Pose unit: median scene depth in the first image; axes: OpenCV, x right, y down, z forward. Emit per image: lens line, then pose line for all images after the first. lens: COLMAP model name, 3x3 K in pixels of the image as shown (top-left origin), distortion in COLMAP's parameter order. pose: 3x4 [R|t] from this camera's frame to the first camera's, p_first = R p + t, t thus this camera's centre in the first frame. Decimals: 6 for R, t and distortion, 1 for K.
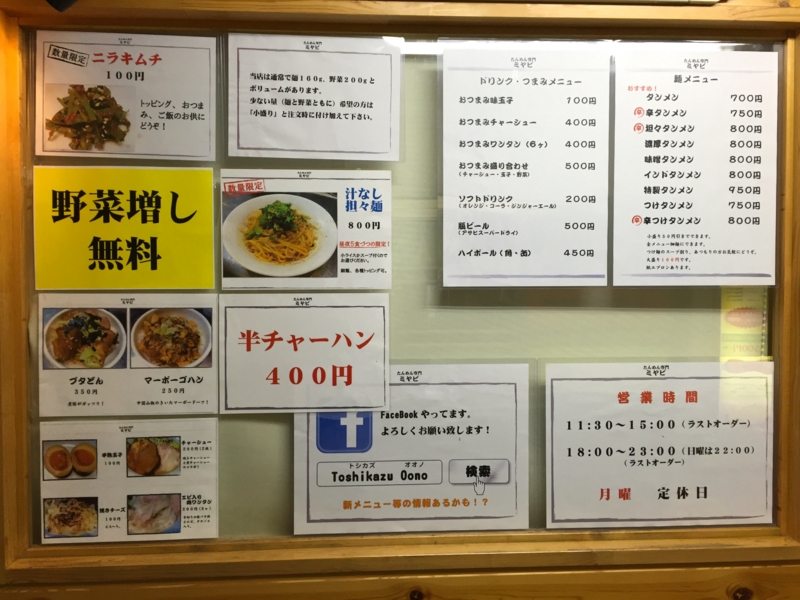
lens RADIAL K [[692.3, 0, 400.0], [0, 692.3, 300.0], [0, 0, 1]] dist [0.031423, 0.002613]
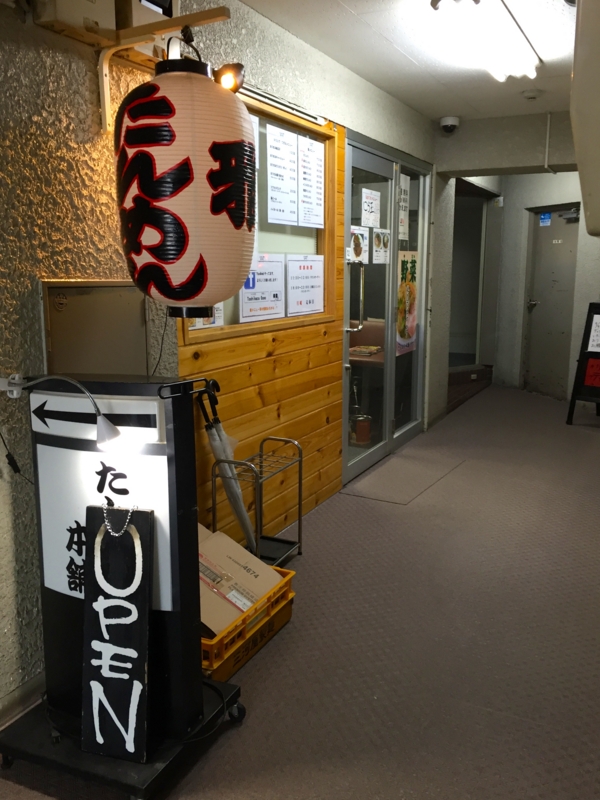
lens RADIAL K [[692.3, 0, 300.0], [0, 692.3, 400.0], [0, 0, 1]] dist [0.031423, 0.002613]
pose [[0.512692, -0.162489, 0.843056, -2.127268], [0.015067, 0.983480, 0.180391, 0.163880], [-0.858440, -0.079783, 0.506671, -0.443407]]
